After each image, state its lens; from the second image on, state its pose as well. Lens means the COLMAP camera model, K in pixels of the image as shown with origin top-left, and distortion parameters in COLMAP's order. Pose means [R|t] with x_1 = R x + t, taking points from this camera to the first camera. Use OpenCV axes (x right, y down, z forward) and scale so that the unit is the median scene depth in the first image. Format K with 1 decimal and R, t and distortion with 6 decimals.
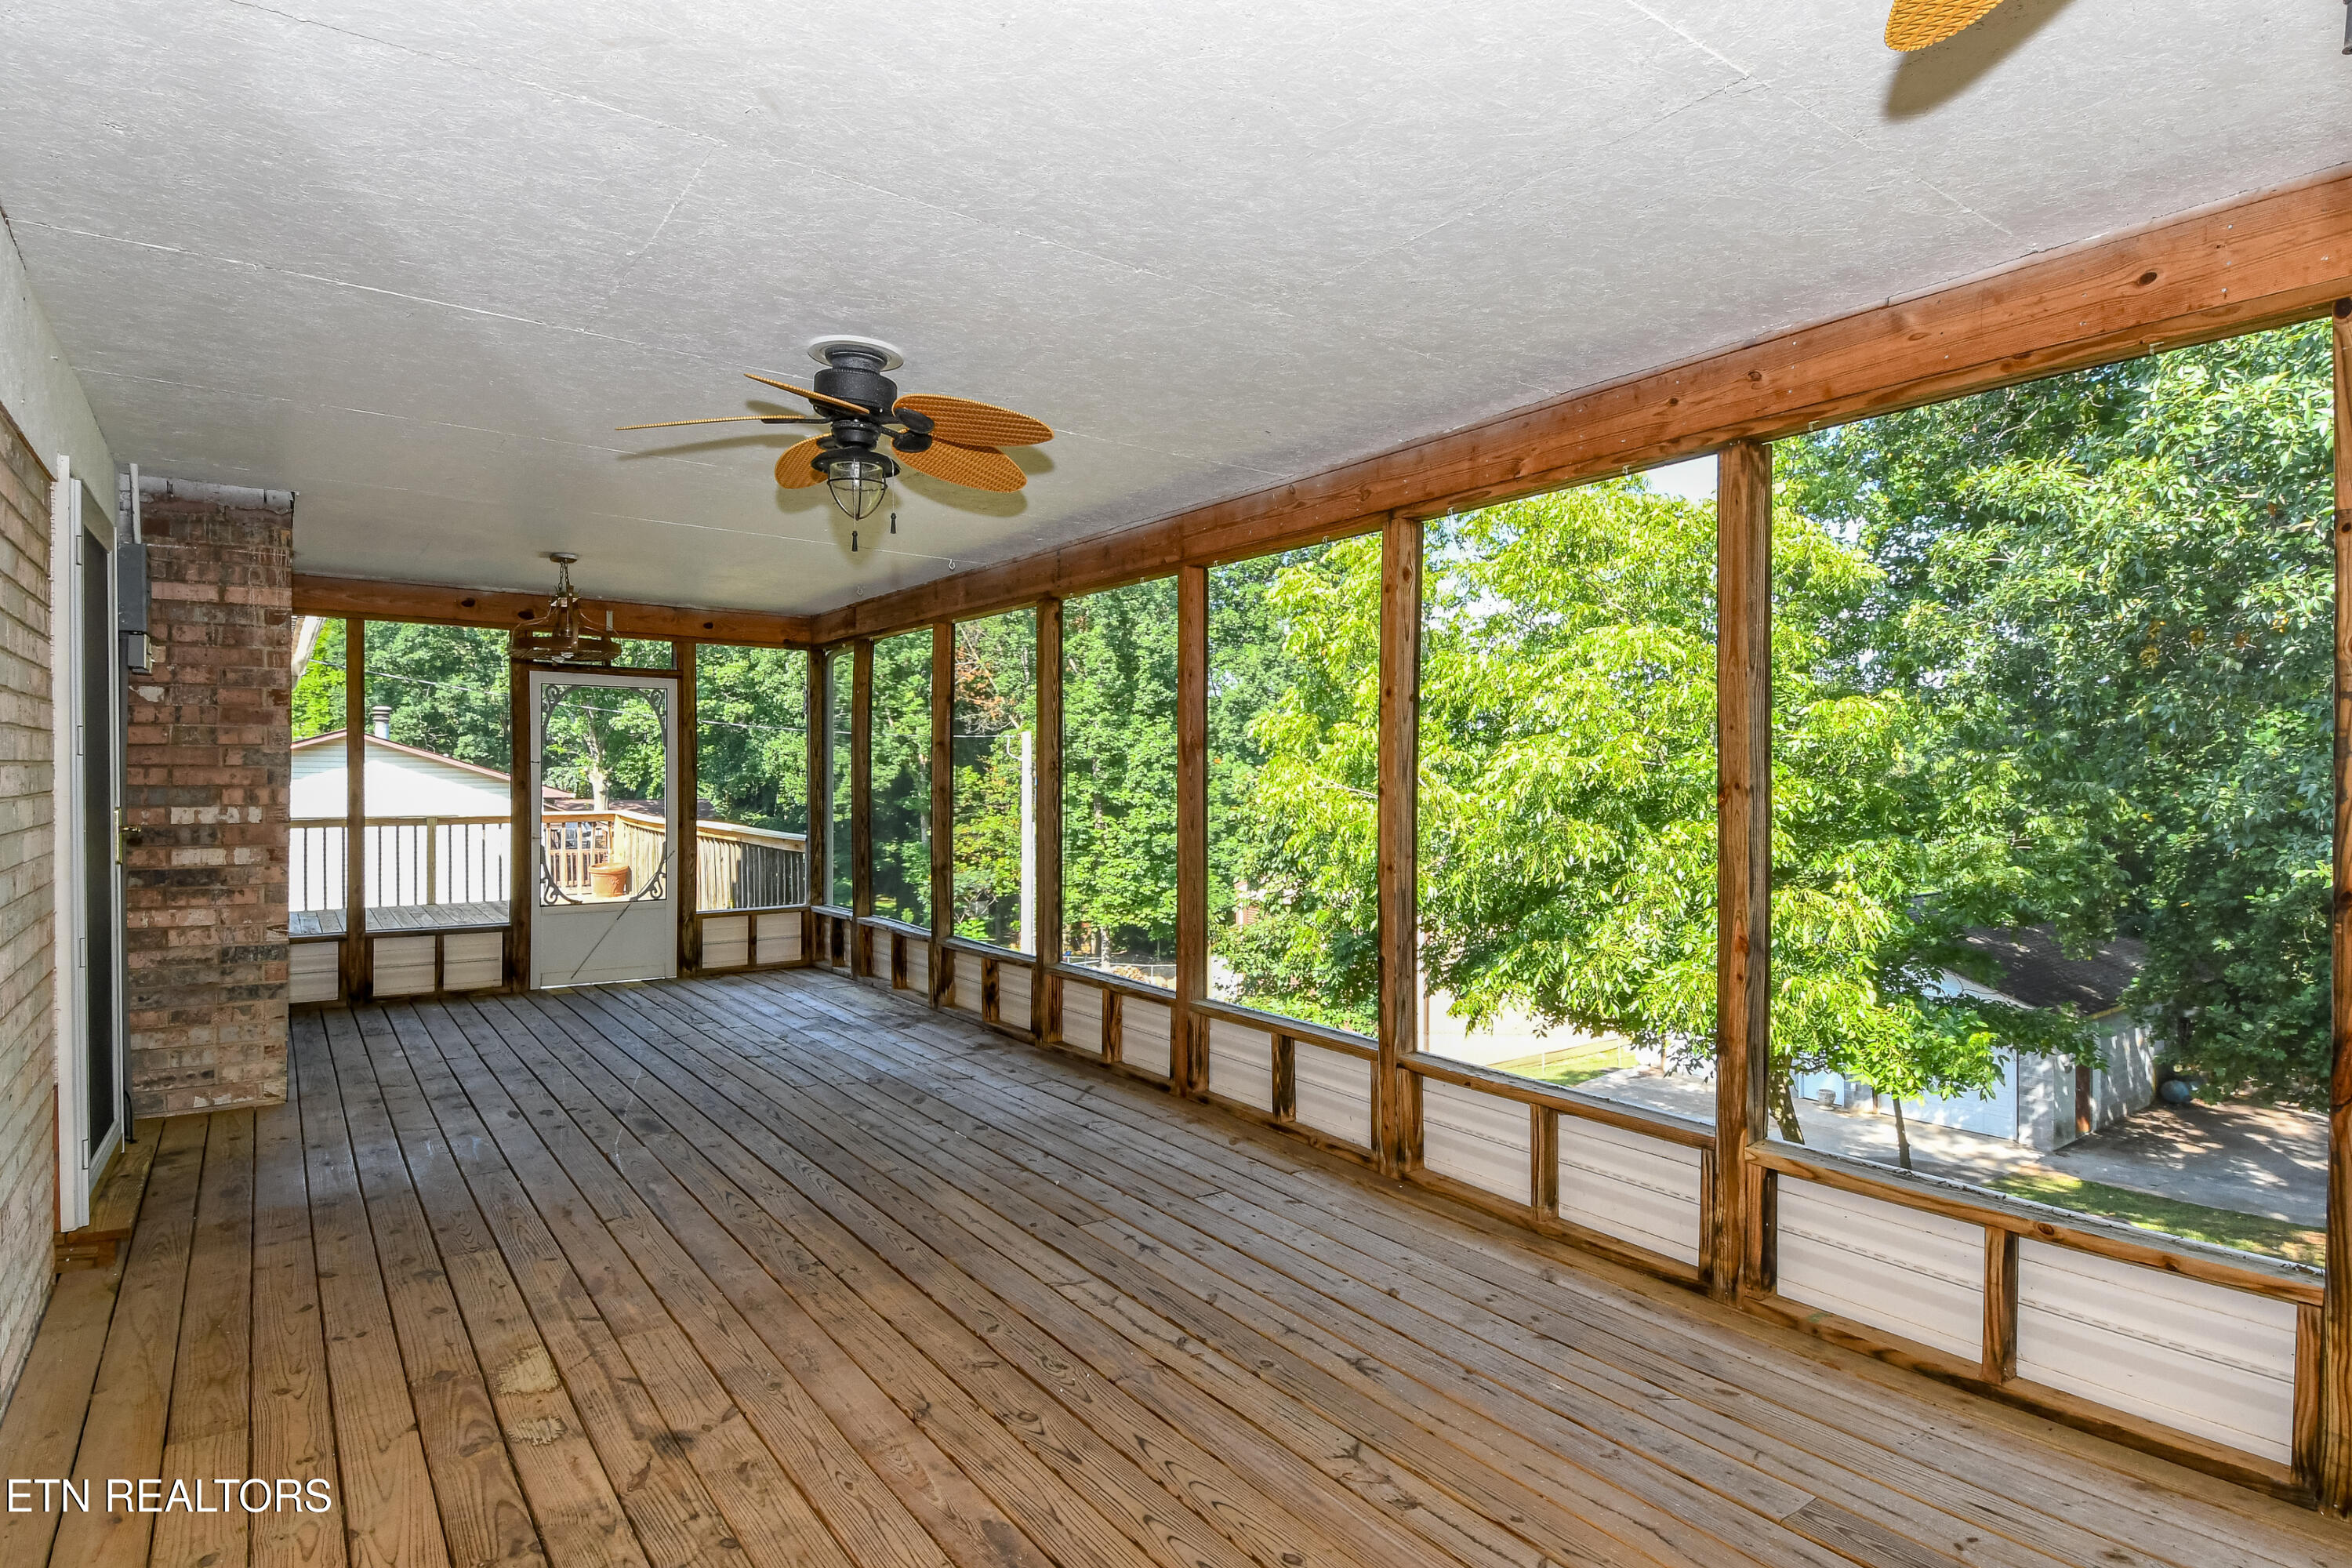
lens RADIAL K [[1264.8, 0, 1216.2], [0, 1264.8, 765.3], [0, 0, 1]] dist [0.035716, -0.017078]
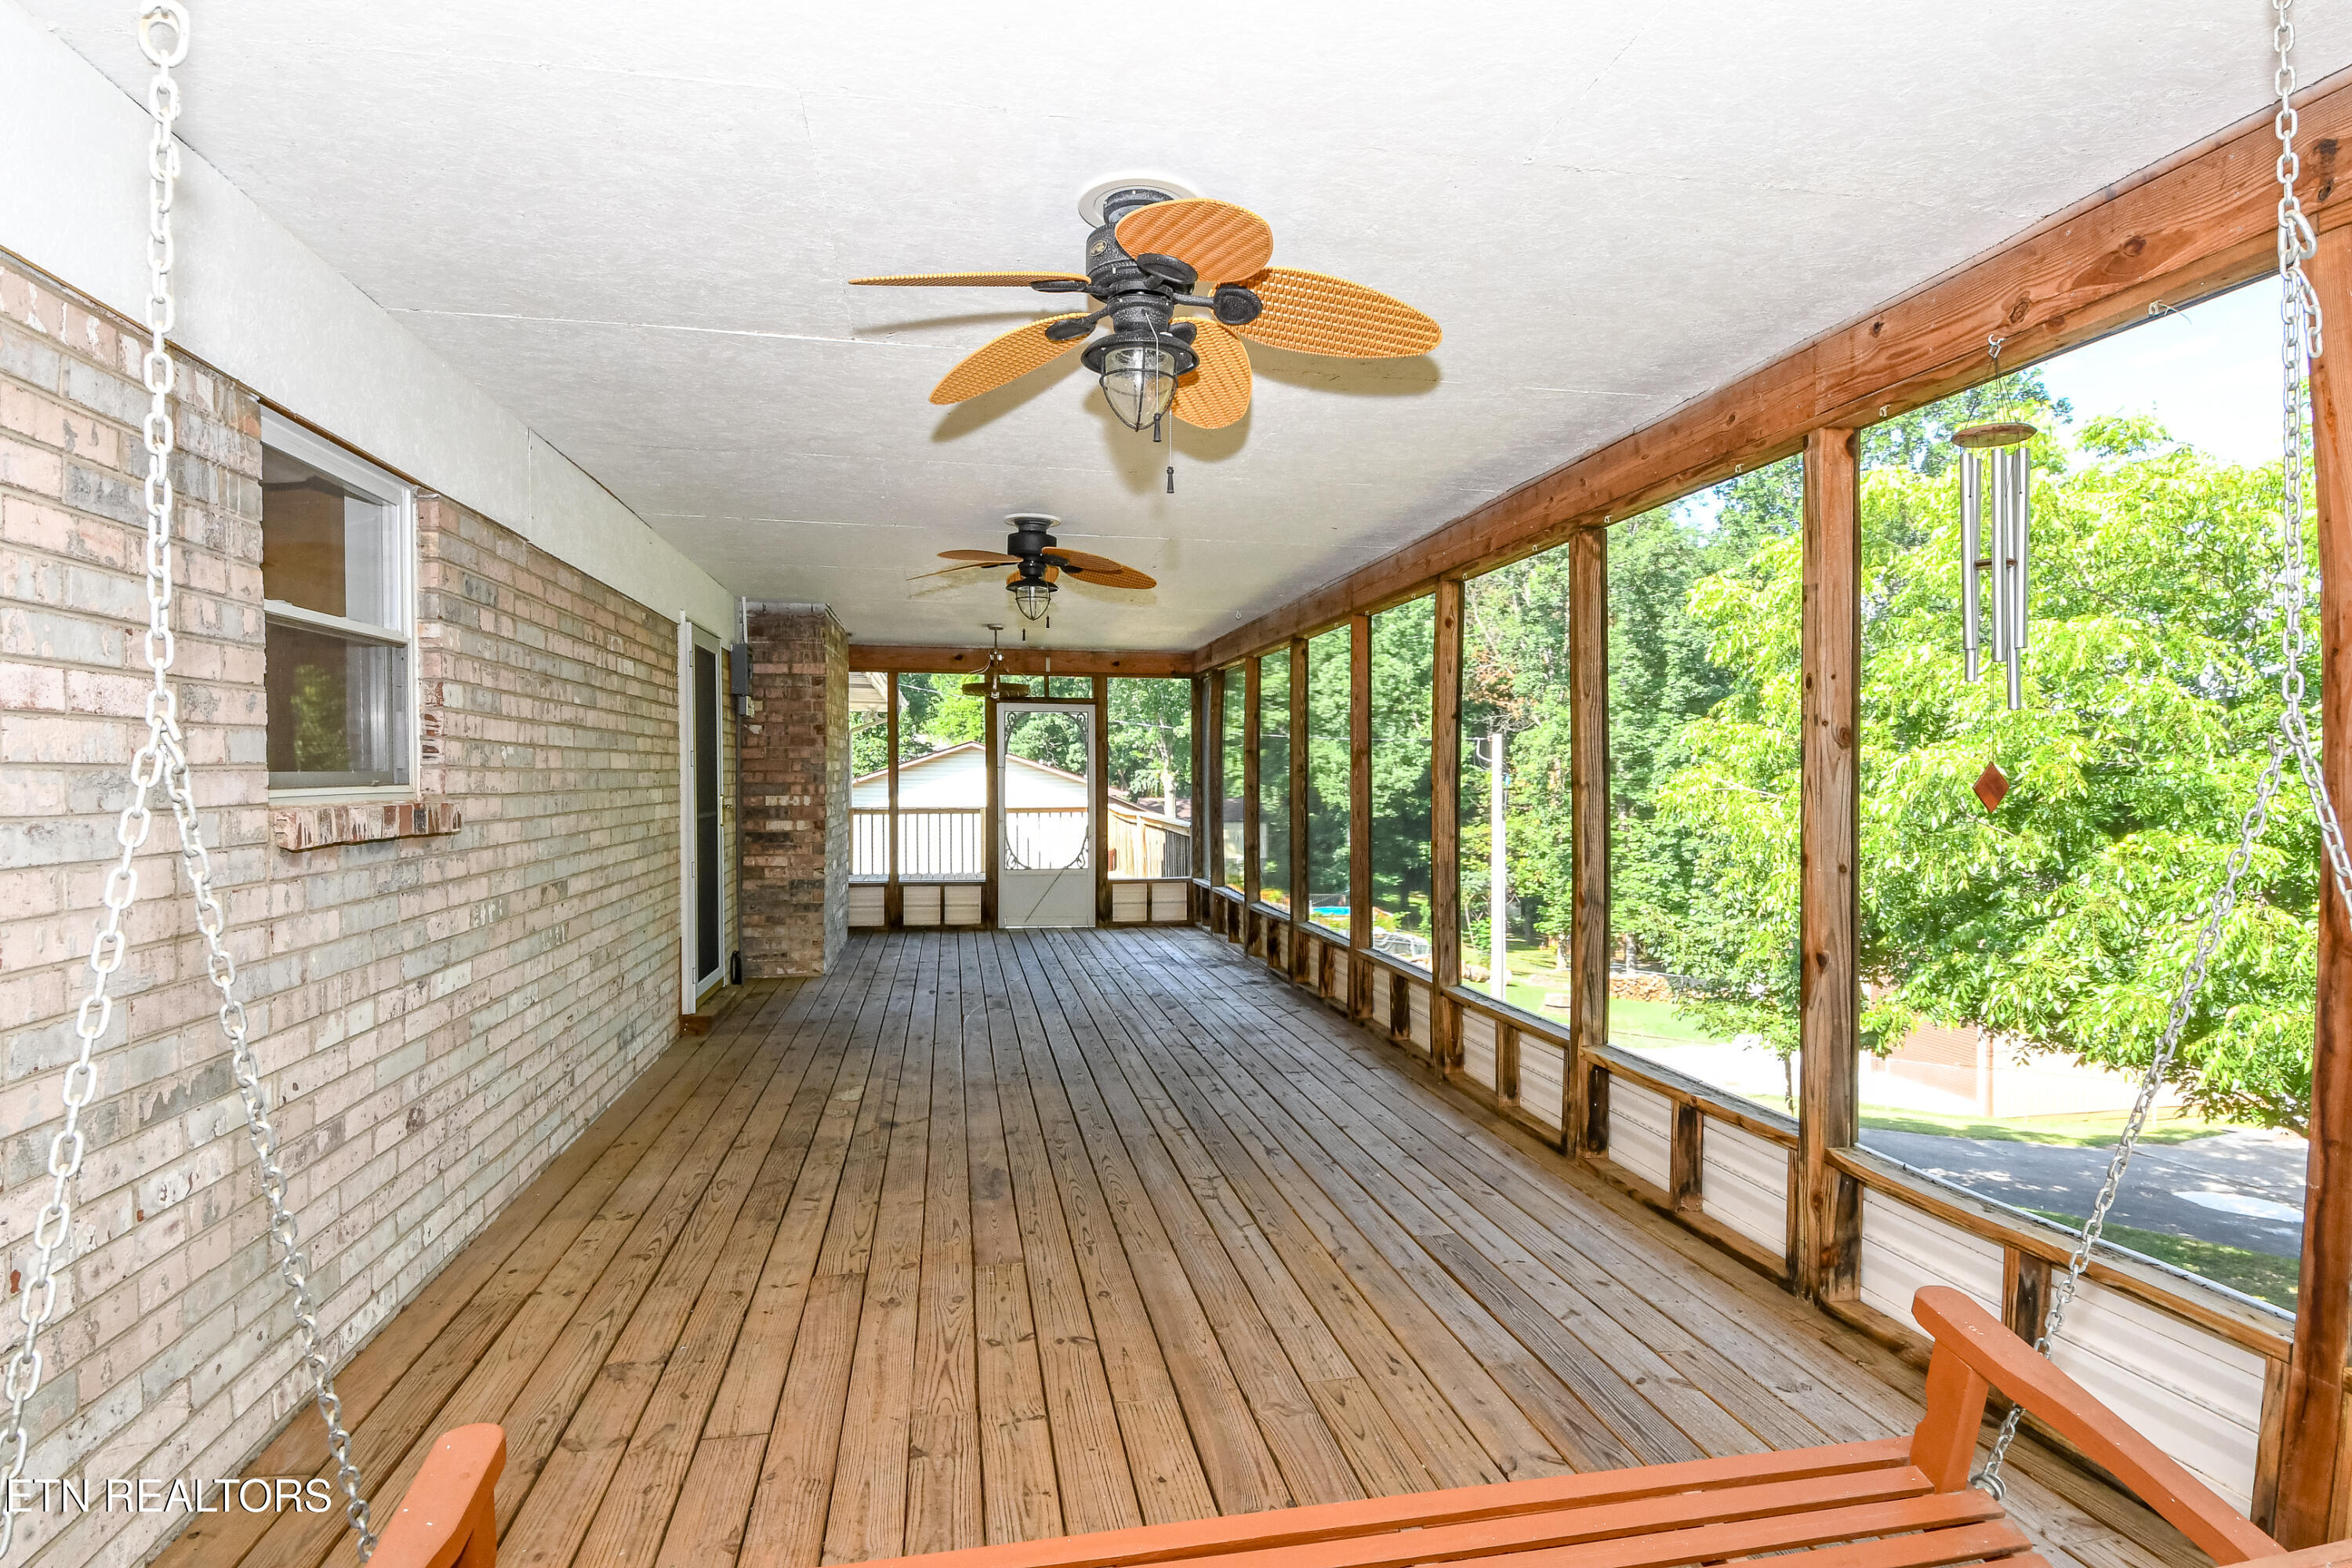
lens RADIAL K [[1264.8, 0, 1196.2], [0, 1264.8, 767.8], [0, 0, 1]] dist [0.035716, -0.017078]
pose [[0.902457, -0.004724, -0.430753, 0.342702], [0.005218, 0.999986, -0.000035, -0.001018], [0.430748, -0.002216, 0.902470, -0.218214]]
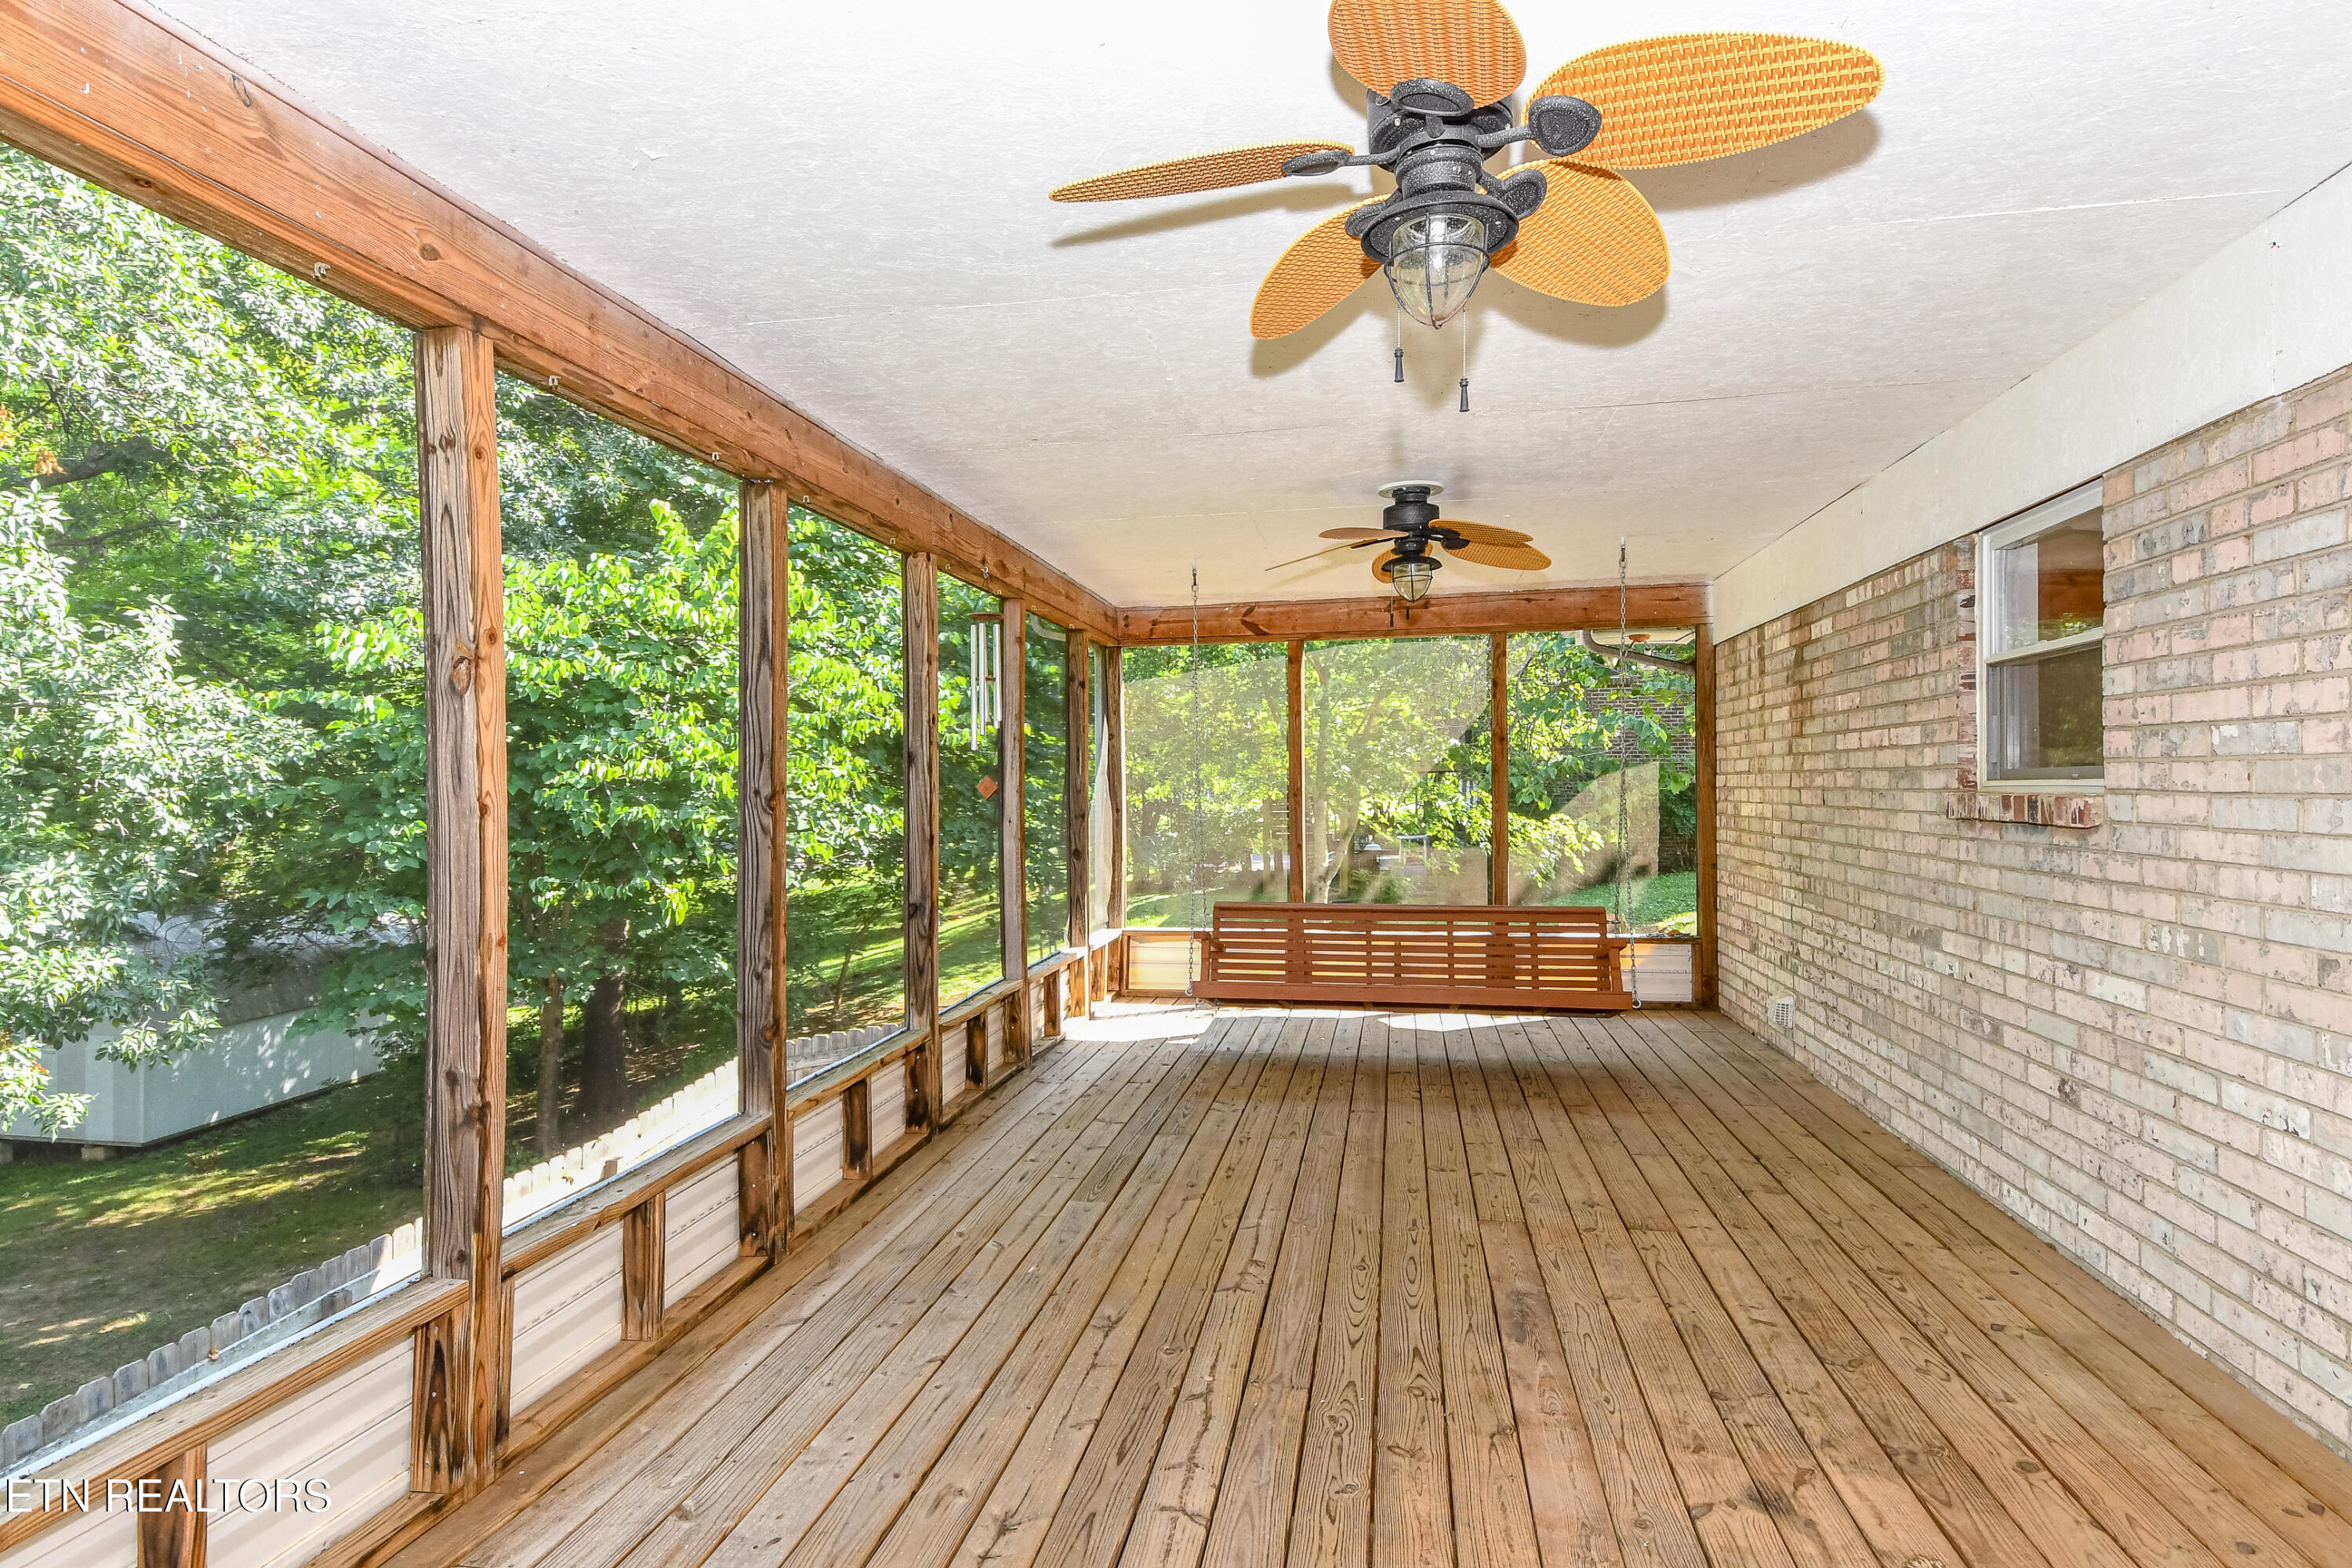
lens RADIAL K [[1264.8, 0, 1118.0], [0, 1264.8, 787.1], [0, 0, 1]] dist [0.035716, -0.017078]
pose [[-0.653270, 0.002537, 0.757121, -0.344840], [0.003562, 0.999994, -0.000277, 0.007371], [-0.757116, 0.002516, -0.653275, 0.824505]]
